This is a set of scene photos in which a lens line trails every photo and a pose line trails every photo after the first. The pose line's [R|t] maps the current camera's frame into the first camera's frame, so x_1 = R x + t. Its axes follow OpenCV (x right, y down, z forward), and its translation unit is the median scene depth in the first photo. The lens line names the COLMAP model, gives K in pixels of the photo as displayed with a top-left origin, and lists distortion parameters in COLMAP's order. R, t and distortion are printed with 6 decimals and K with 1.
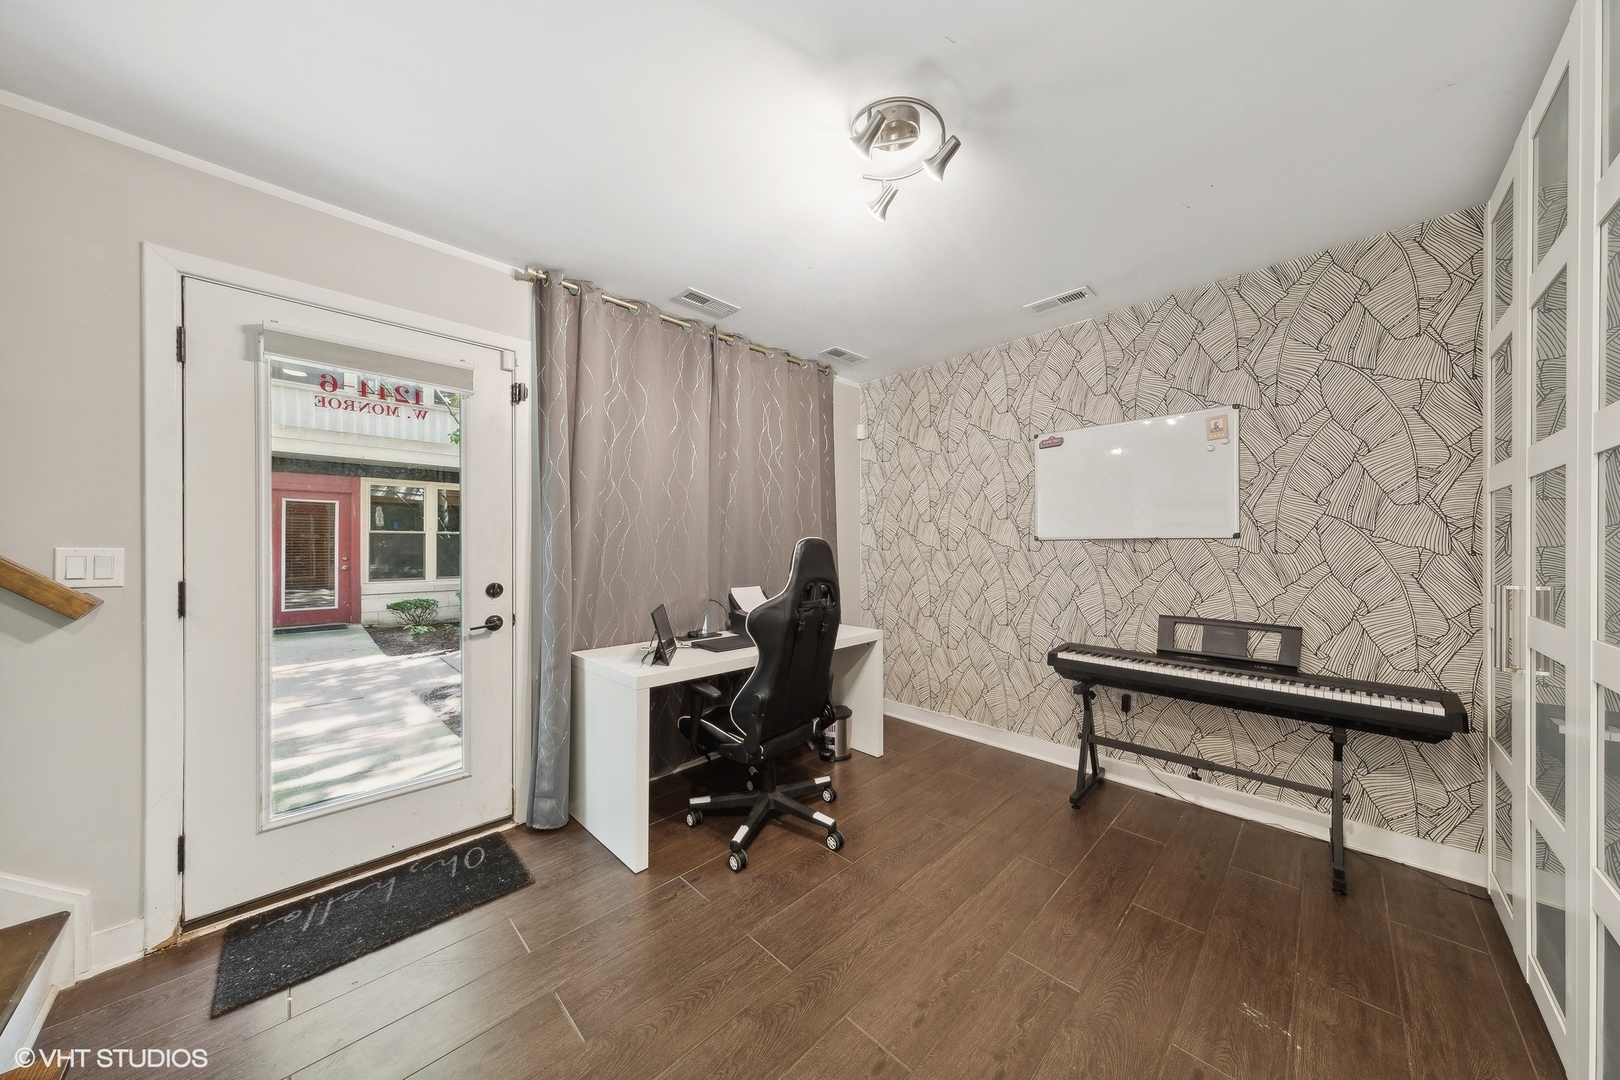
lens RADIAL K [[526.0, 0, 812.5], [0, 526.0, 548.5], [0, 0, 1]] dist [-0.000282, -0.000015]
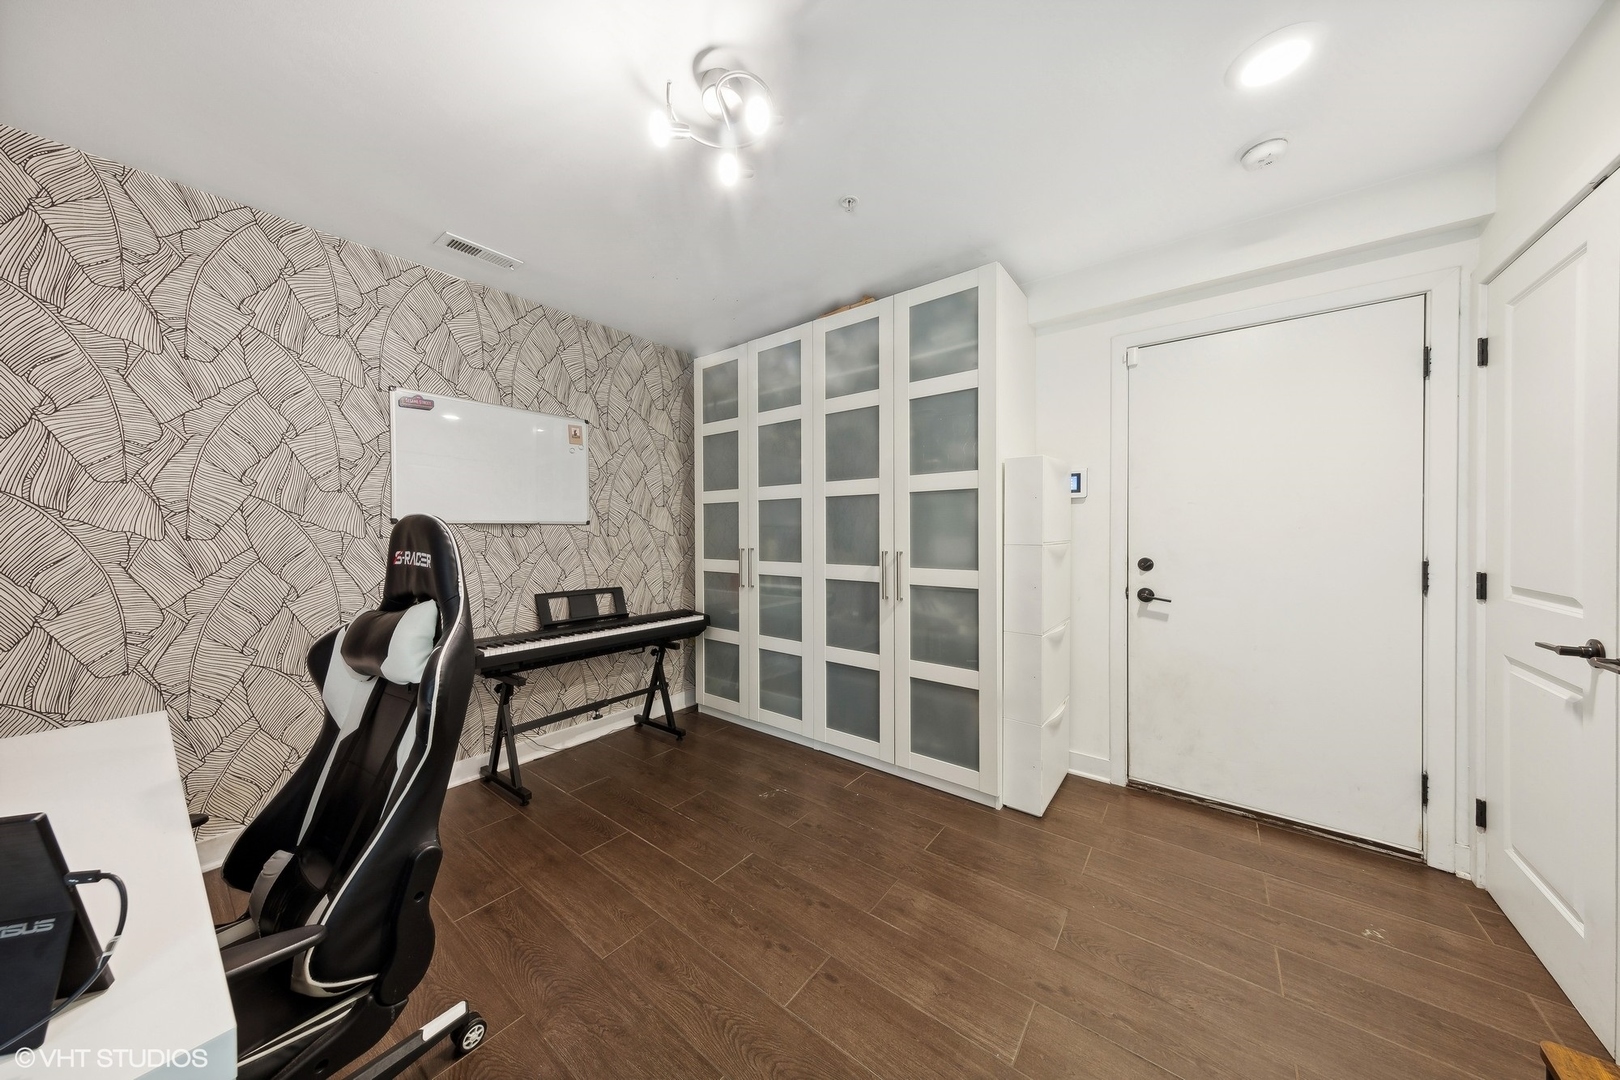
lens RADIAL K [[531.3, 0, 813.6], [0, 531.3, 526.3], [0, 0, 1]] dist [0.118355, -0.000013]
pose [[-0.104385, 0.007010, 0.994512, -0.558842], [0.004487, 0.999968, -0.006578, -0.004252], [-0.994527, 0.003776, -0.104413, 0.574631]]
